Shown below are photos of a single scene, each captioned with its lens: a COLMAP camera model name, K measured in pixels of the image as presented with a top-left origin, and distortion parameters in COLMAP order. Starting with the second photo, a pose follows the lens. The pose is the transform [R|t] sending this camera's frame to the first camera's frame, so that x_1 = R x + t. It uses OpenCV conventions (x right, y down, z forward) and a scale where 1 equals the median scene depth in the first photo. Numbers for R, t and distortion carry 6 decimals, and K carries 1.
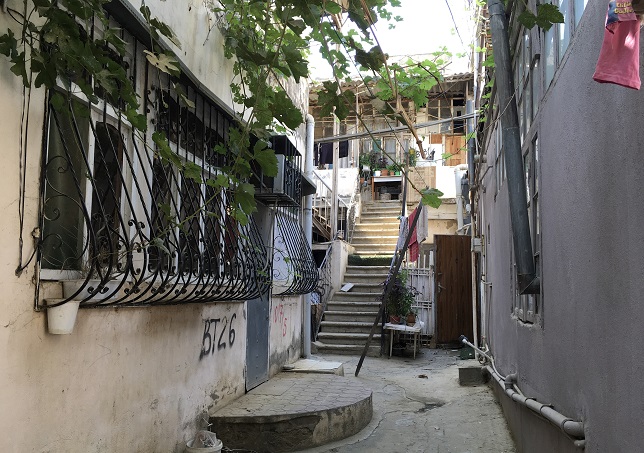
lens RADIAL K [[668.9, 0, 319.9], [0, 668.9, 226.8], [0, 0, 1]] dist [-0.018469, 0.000000]
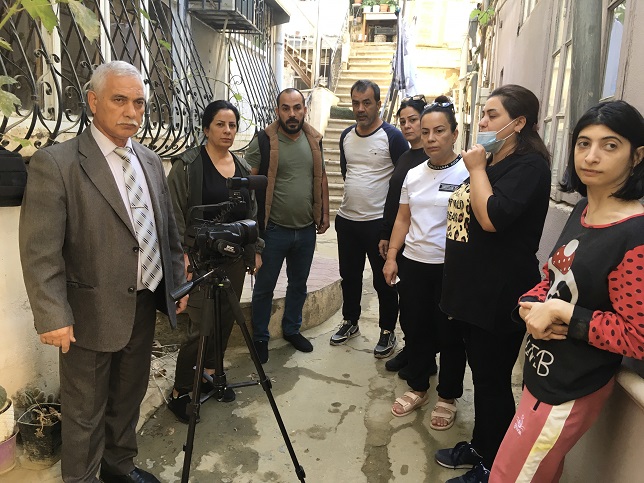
lens RADIAL K [[535.7, 0, 320.9], [0, 535.7, 244.8], [0, 0, 1]] dist [0.012154, -0.001346]
pose [[0.999857, 0.016283, -0.004538, 0.033921], [-0.014466, 0.963151, 0.268571, 0.028152], [0.008743, -0.268467, 0.963249, 0.281944]]
